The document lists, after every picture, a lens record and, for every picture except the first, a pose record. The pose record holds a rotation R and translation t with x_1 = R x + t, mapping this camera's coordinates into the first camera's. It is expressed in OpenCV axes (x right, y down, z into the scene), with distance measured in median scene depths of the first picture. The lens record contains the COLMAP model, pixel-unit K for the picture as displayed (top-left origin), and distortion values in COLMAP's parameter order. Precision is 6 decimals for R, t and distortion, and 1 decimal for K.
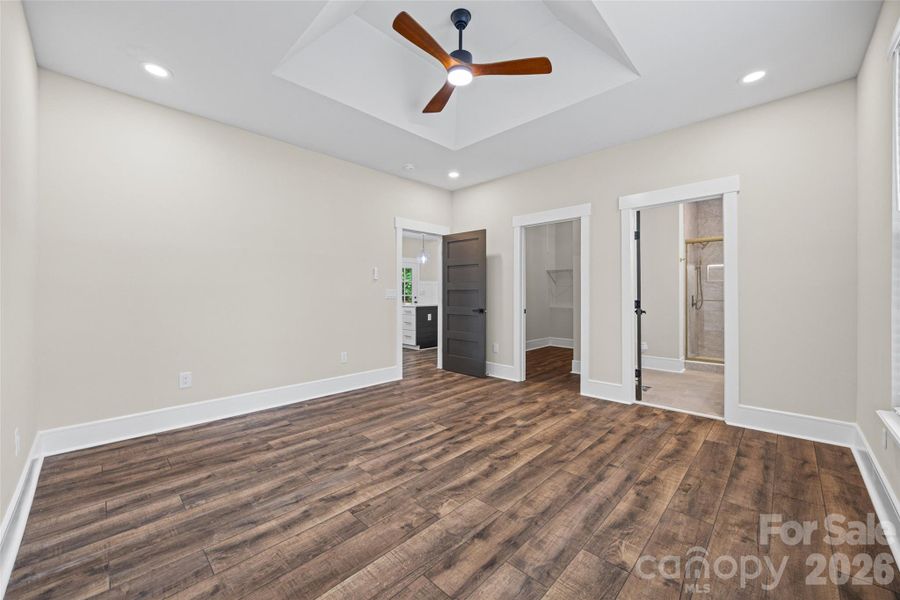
lens RADIAL K [[347.8, 0, 453.4], [0, 347.8, 300.5], [0, 0, 1]] dist [-0.000668, 0.000063]
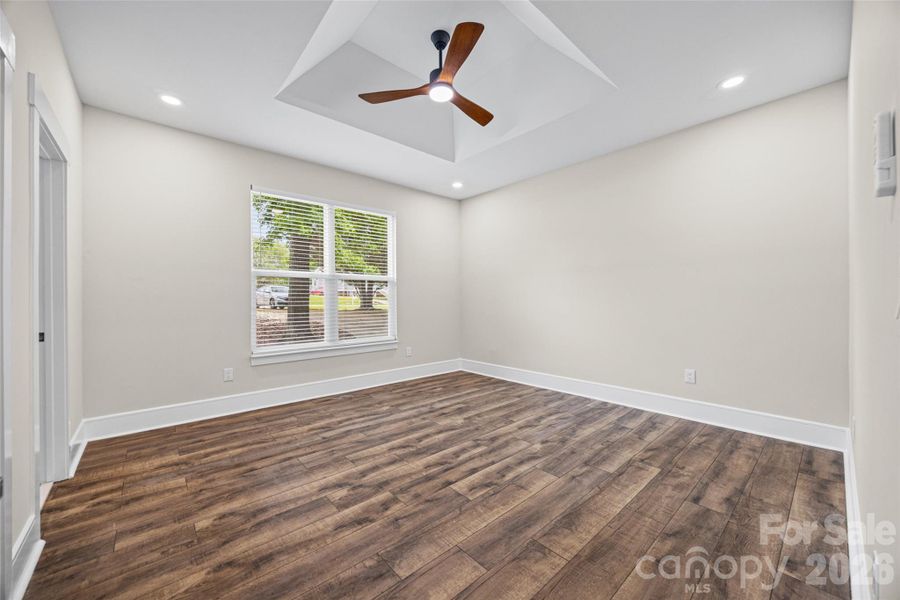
lens RADIAL K [[347.8, 0, 453.4], [0, 347.8, 300.5], [0, 0, 1]] dist [-0.000668, 0.000063]
pose [[-0.996552, 0.006999, 0.082669, -0.104984], [0.008962, 0.999686, 0.023404, -0.038821], [-0.082479, 0.024064, -0.996302, 2.063617]]
